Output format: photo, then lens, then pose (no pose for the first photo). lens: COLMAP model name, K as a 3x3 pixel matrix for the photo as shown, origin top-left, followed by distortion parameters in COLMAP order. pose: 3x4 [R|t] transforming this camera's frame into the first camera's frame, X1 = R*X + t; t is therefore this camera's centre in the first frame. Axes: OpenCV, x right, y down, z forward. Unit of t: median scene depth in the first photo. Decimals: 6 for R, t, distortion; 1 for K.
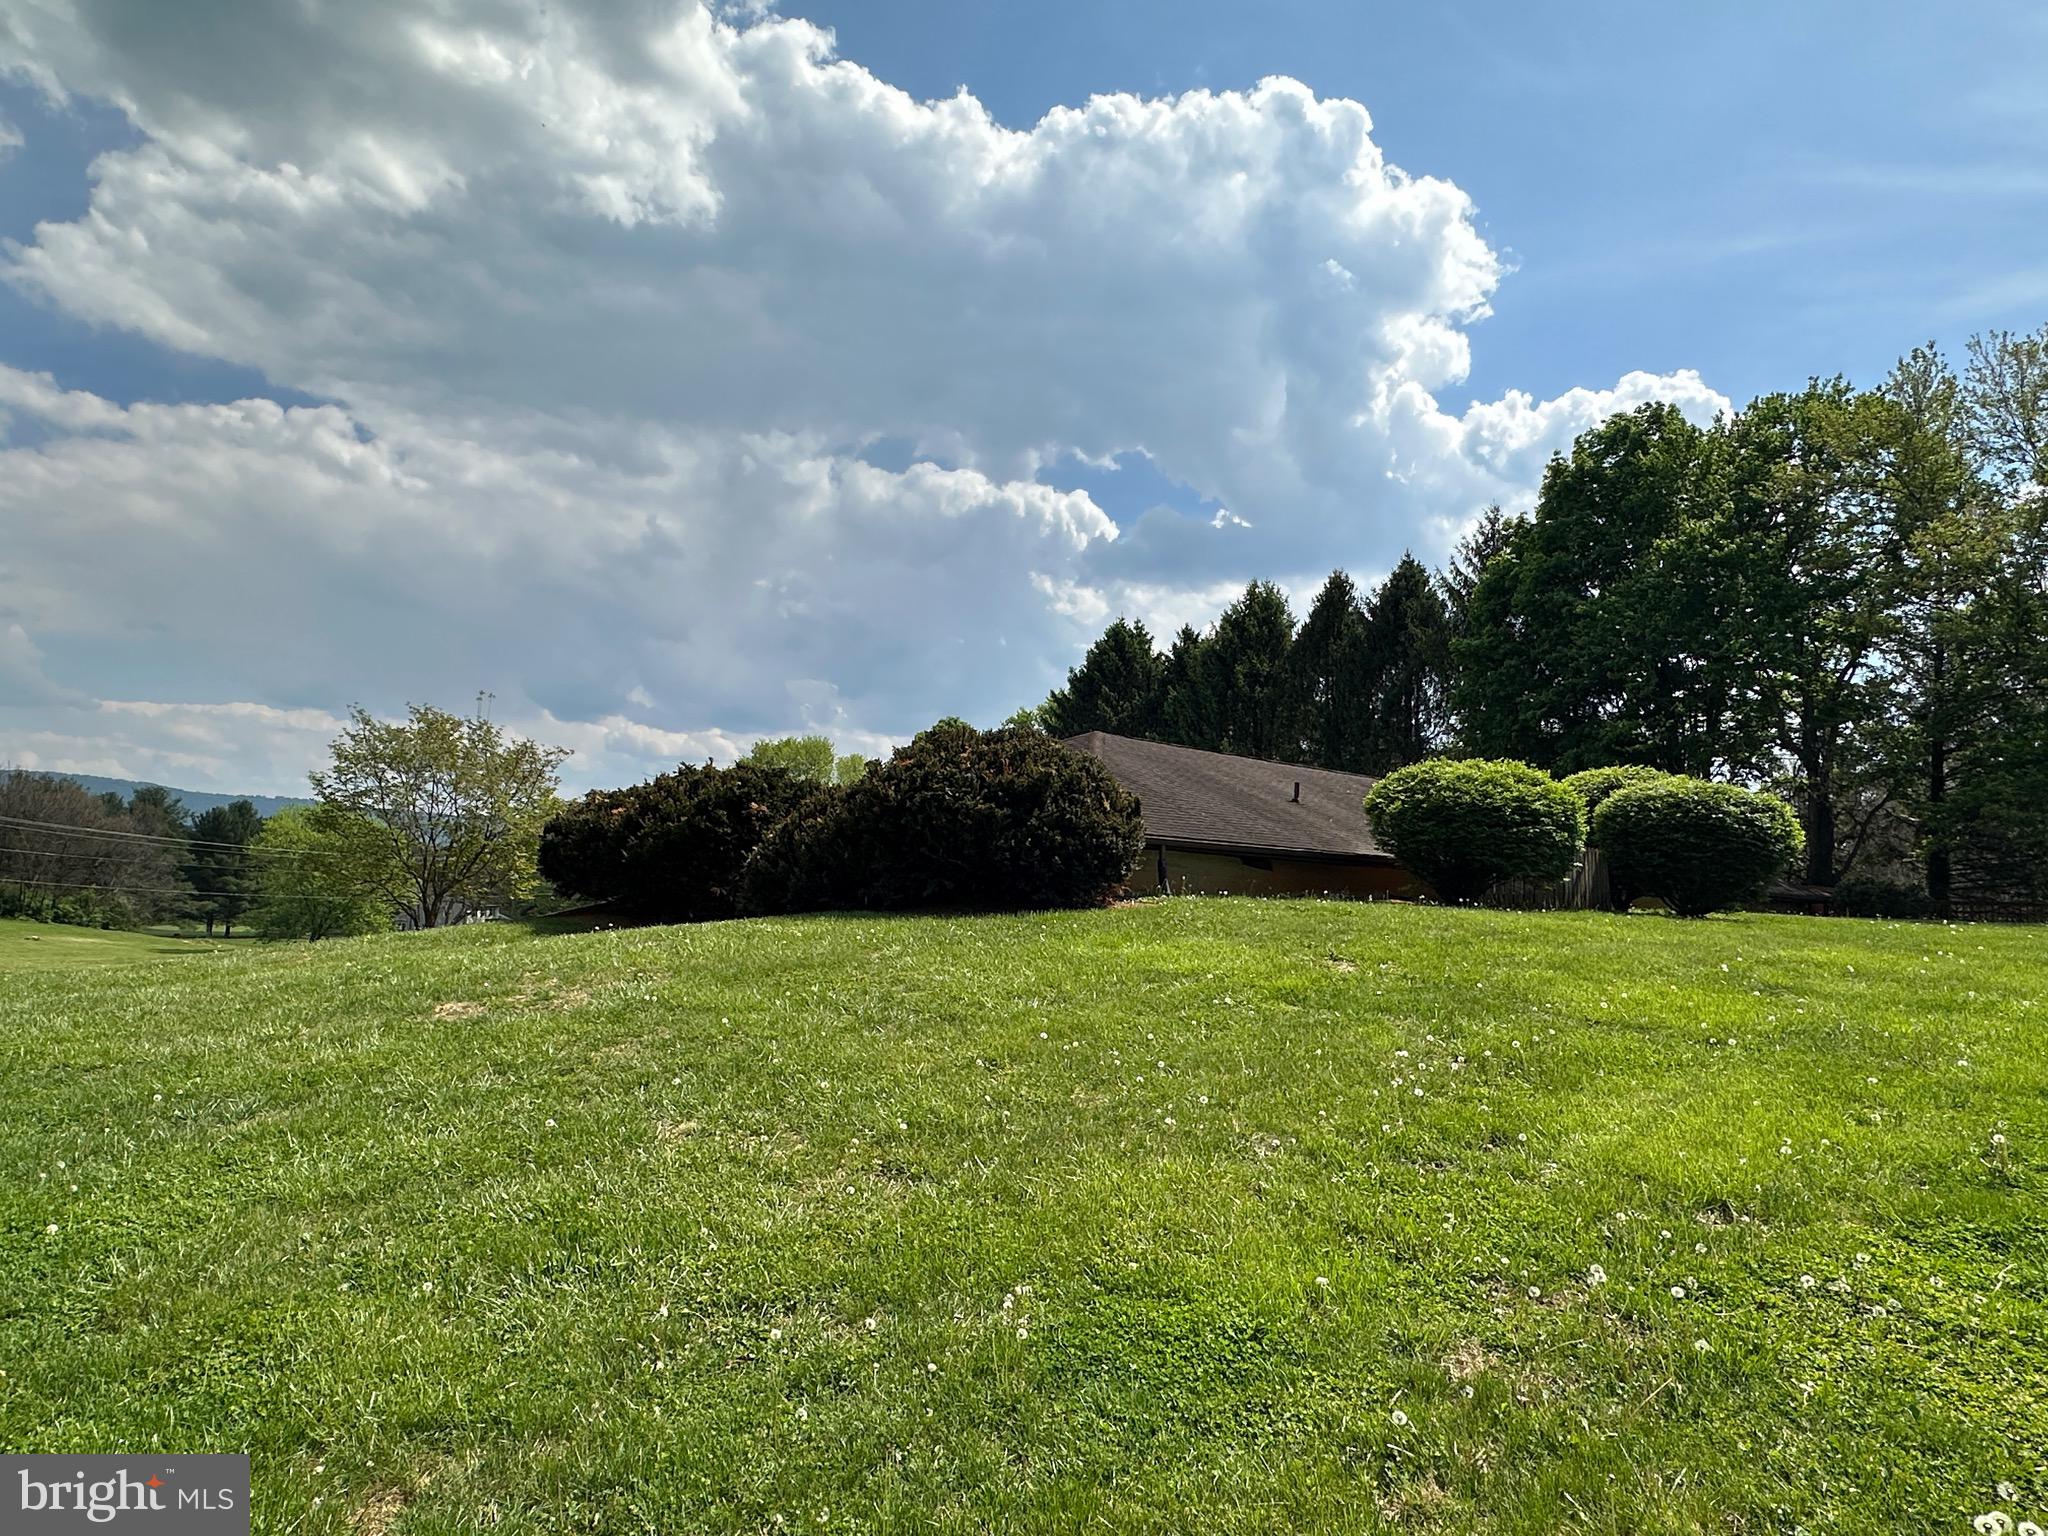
lens RADIAL K [[1248.9, 0, 1008.5], [0, 1248.9, 790.2], [0, 0, 1]] dist [0.001464, 0.011147]
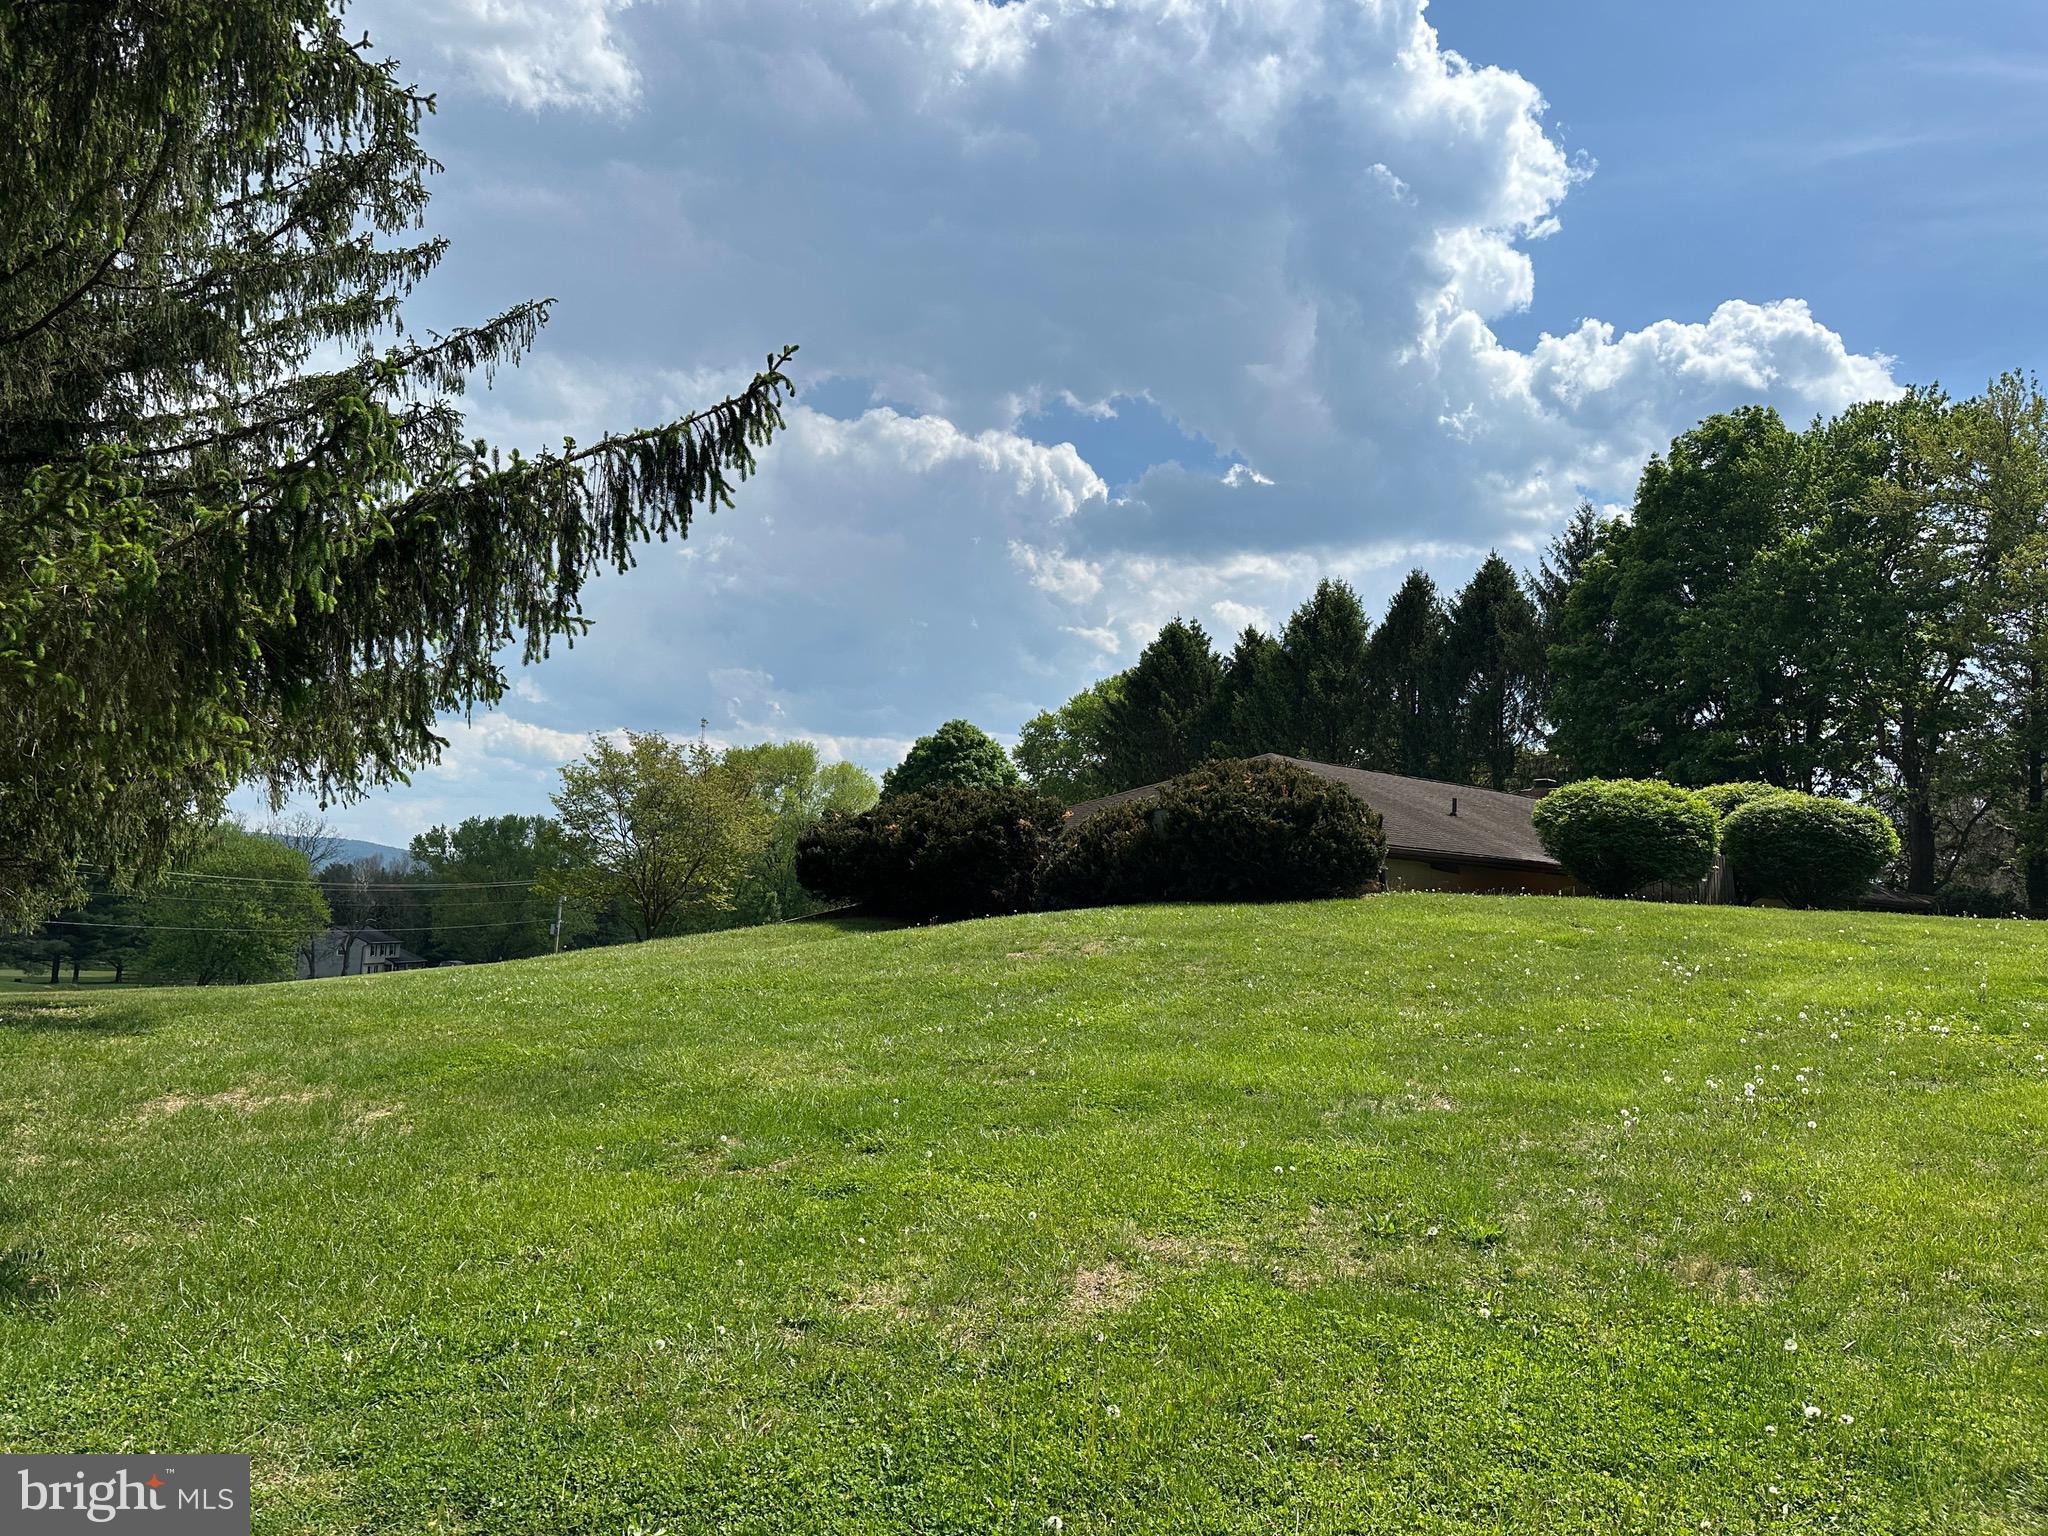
lens RADIAL K [[1551.6, 0, 1041.4], [0, 1551.6, 786.6], [0, 0, 1]] dist [0.065025, -0.045560]
pose [[0.998156, -0.003879, 0.060573, -0.107873], [0.004419, 0.999952, -0.008793, -0.003010], [-0.060536, 0.009044, 0.998125, -0.180284]]
